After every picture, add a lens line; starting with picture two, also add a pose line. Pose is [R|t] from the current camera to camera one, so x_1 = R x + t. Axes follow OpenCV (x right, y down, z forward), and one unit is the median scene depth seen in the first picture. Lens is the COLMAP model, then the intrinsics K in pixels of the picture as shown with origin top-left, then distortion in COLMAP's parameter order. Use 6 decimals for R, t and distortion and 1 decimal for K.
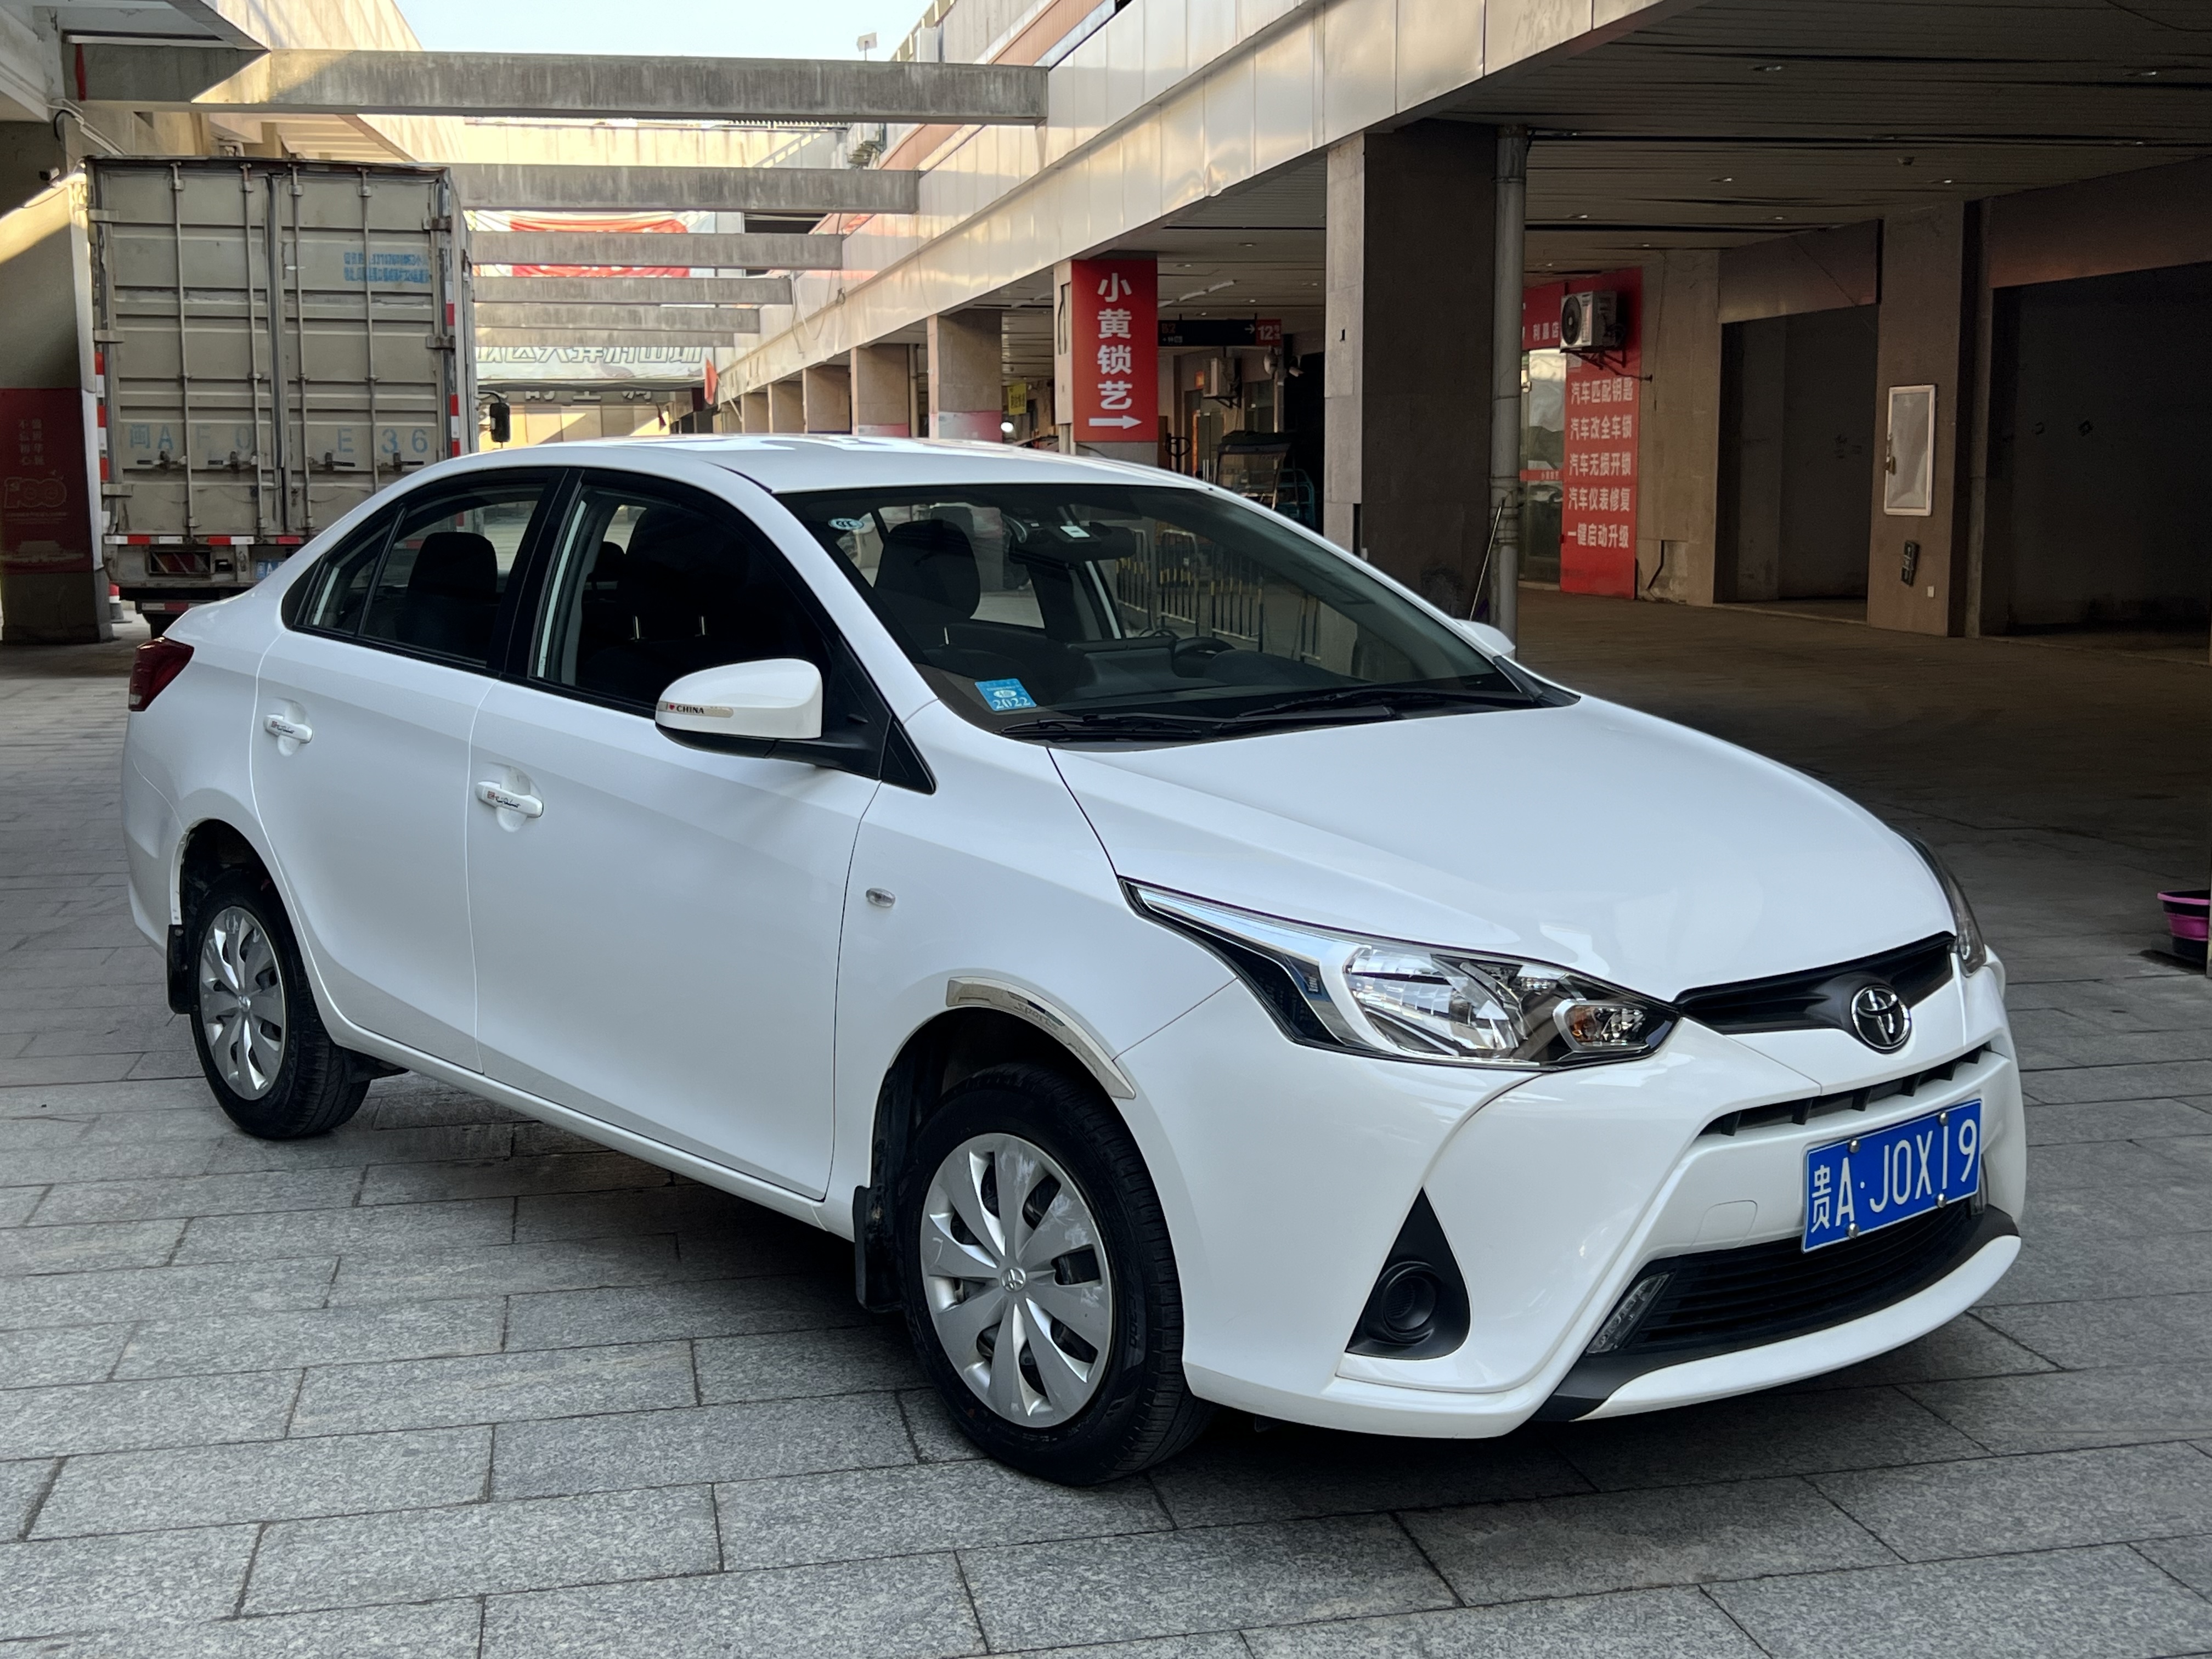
lens RADIAL K [[2528.8, 0, 1085.8], [0, 2528.8, 824.7], [0, 0, 1]] dist [0.135224, -0.344880]
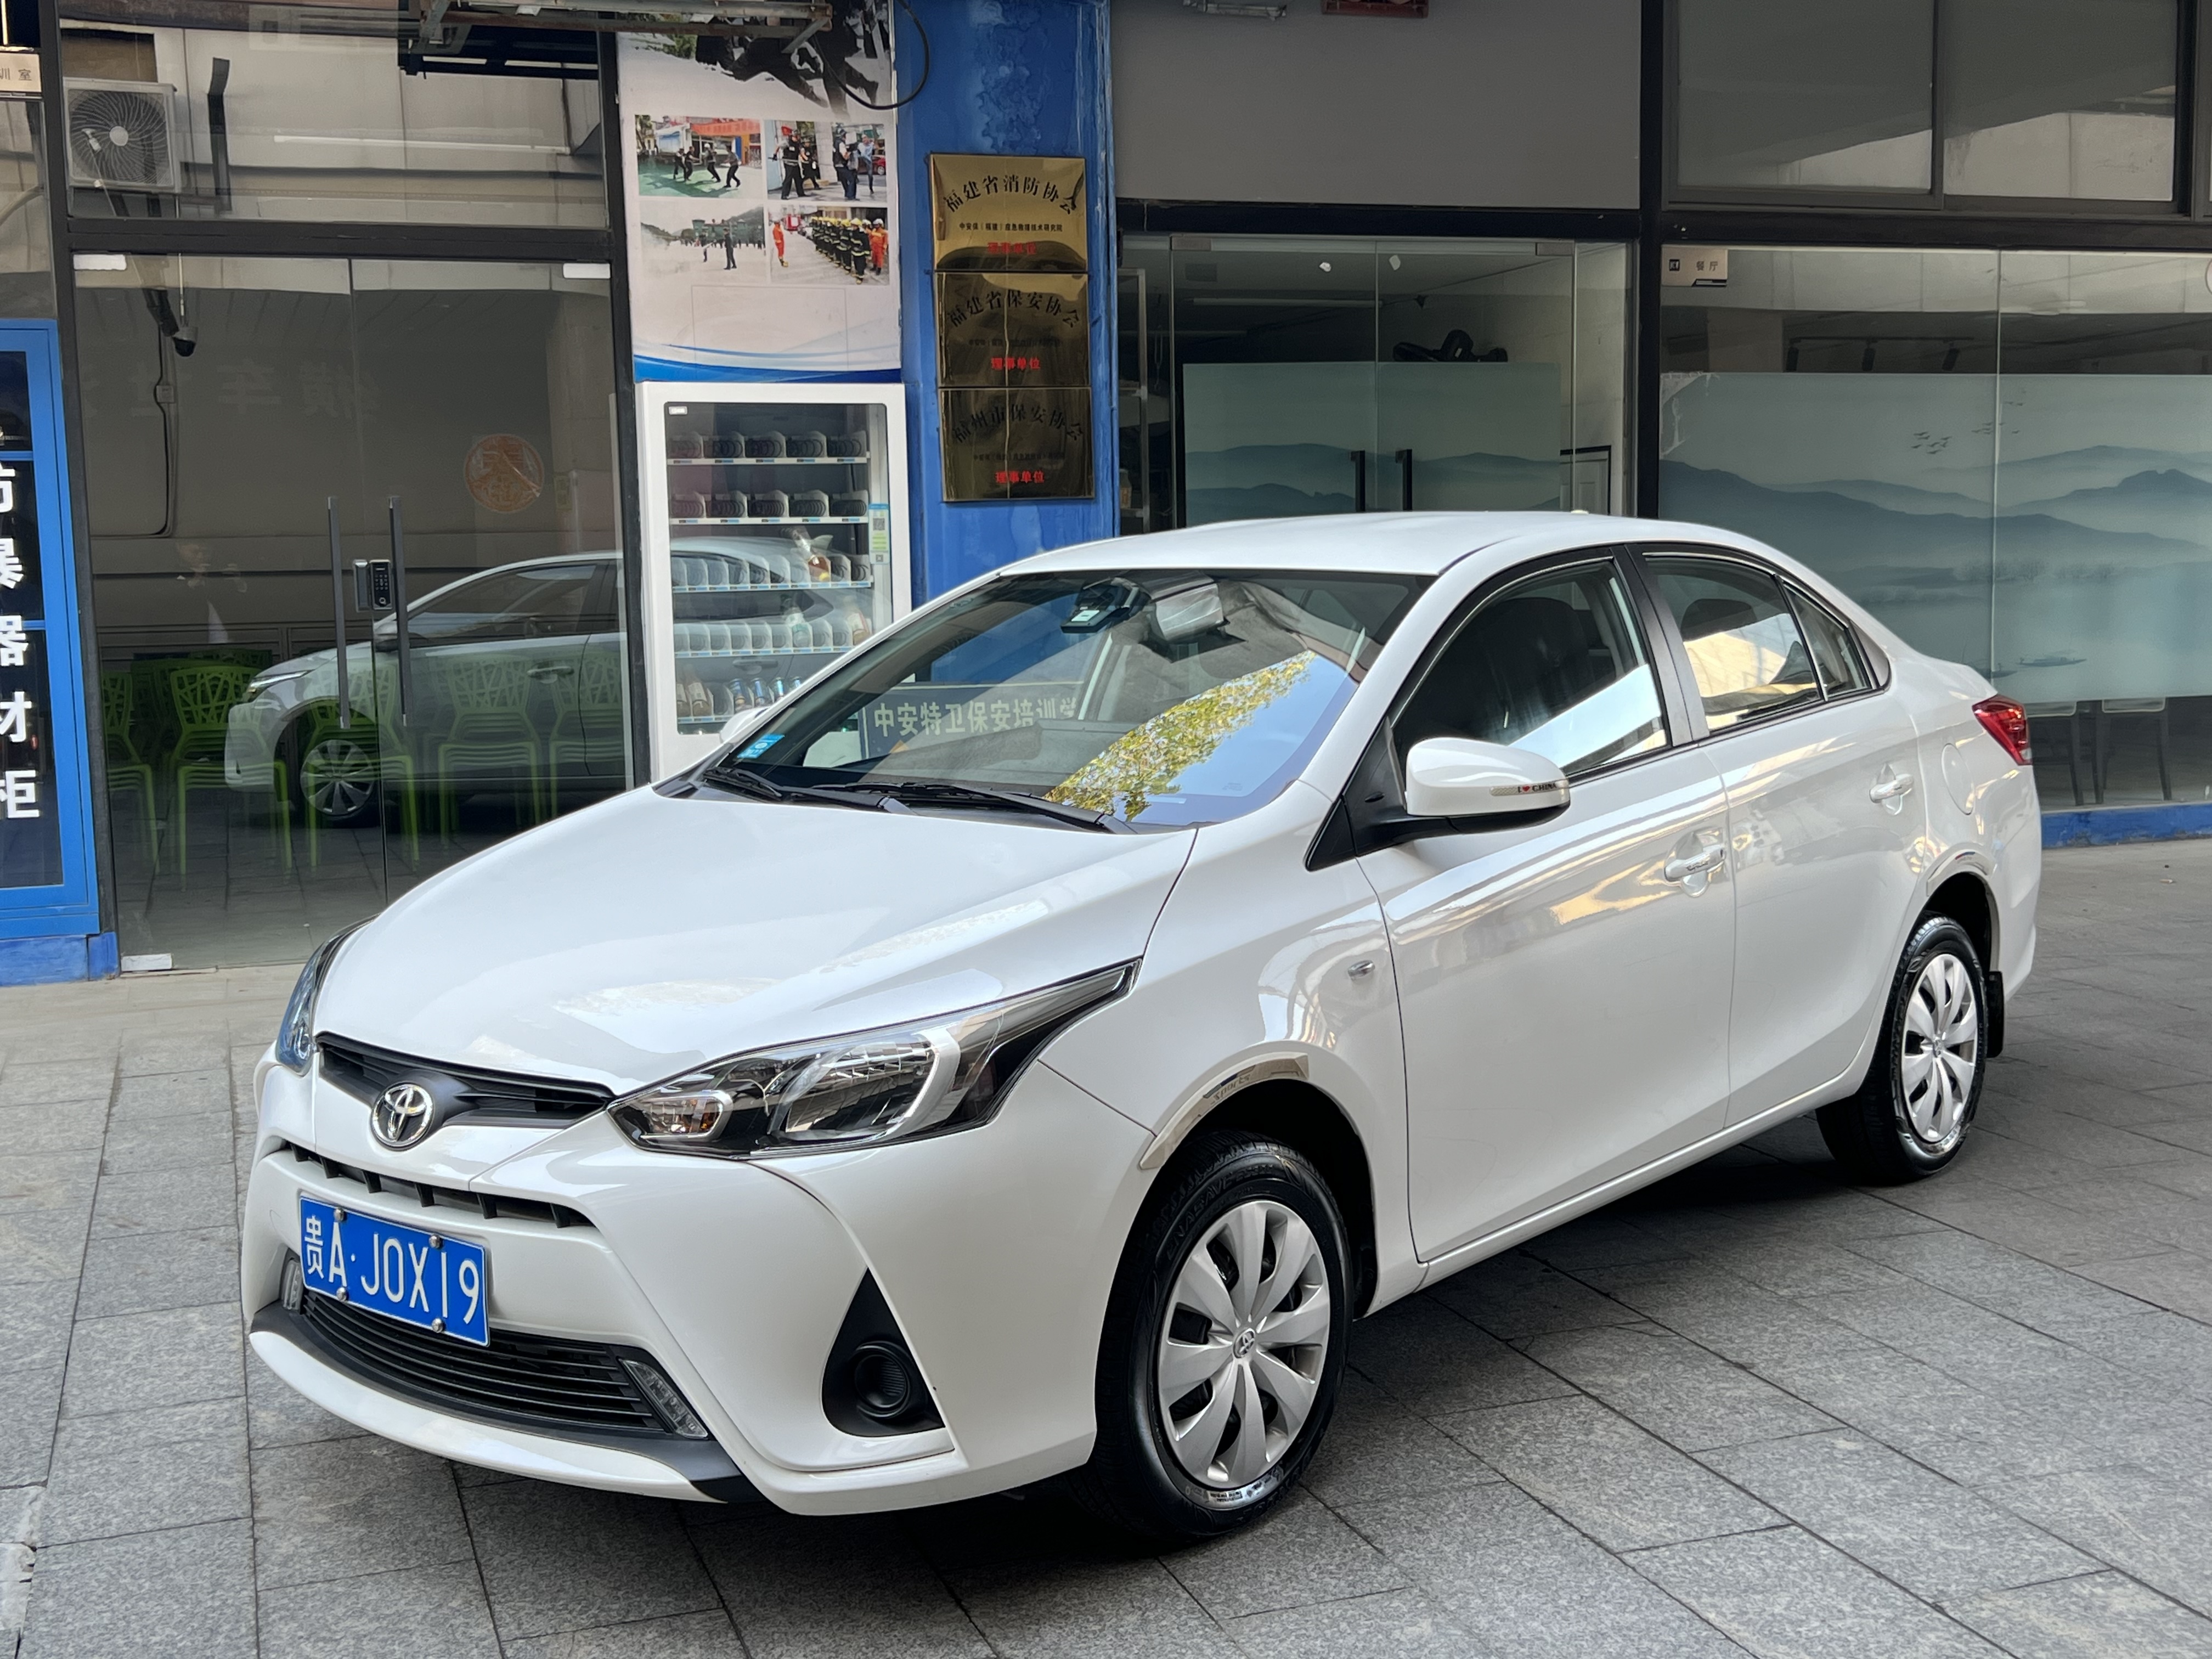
lens RADIAL K [[2520.7, 0, 1106.0], [0, 2520.7, 829.5], [0, 0, 1]] dist [0.133568, -0.316238]
pose [[0.139493, 0.117988, -0.983169, 0.264987], [-0.119137, 0.987663, 0.101624, -0.034654], [0.983030, 0.102956, 0.151829, 0.219311]]
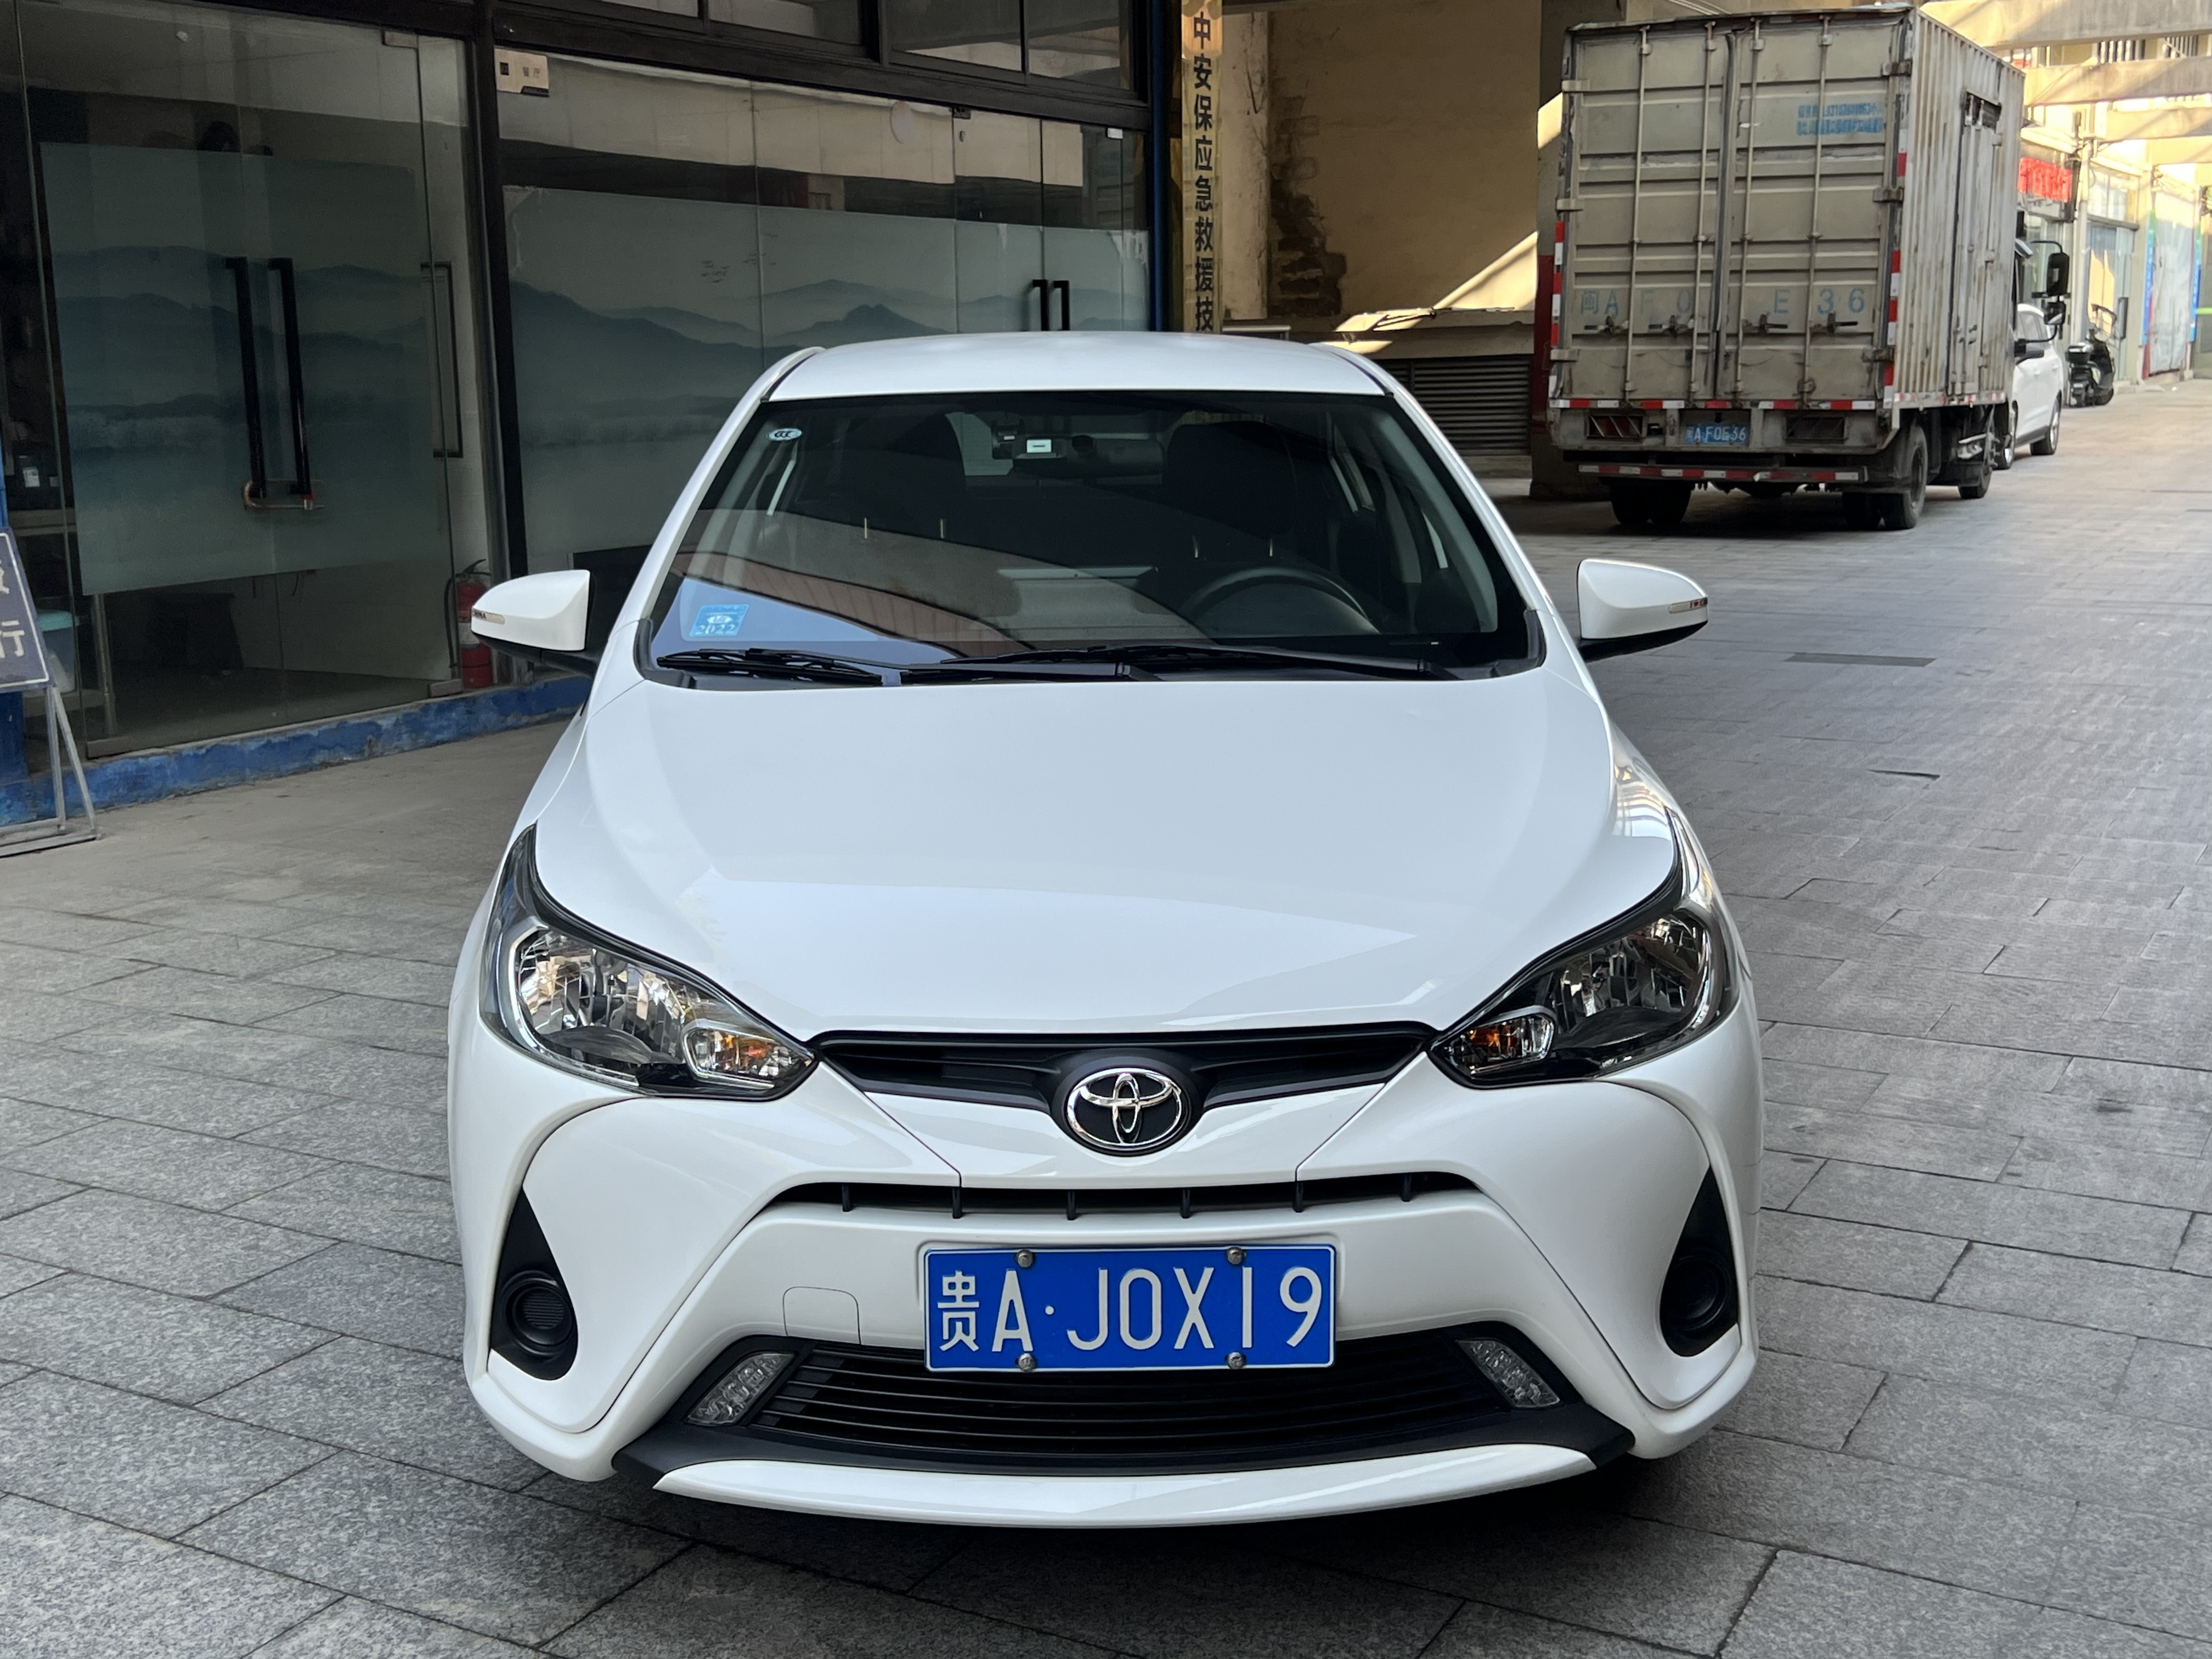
lens RADIAL K [[2528.8, 0, 1085.8], [0, 2528.8, 824.7], [0, 0, 1]] dist [0.135224, -0.344880]
pose [[0.762498, 0.118643, -0.636019, 0.155633], [-0.081631, 0.992828, 0.087339, -0.015645], [0.641820, -0.014677, 0.766715, 0.077721]]
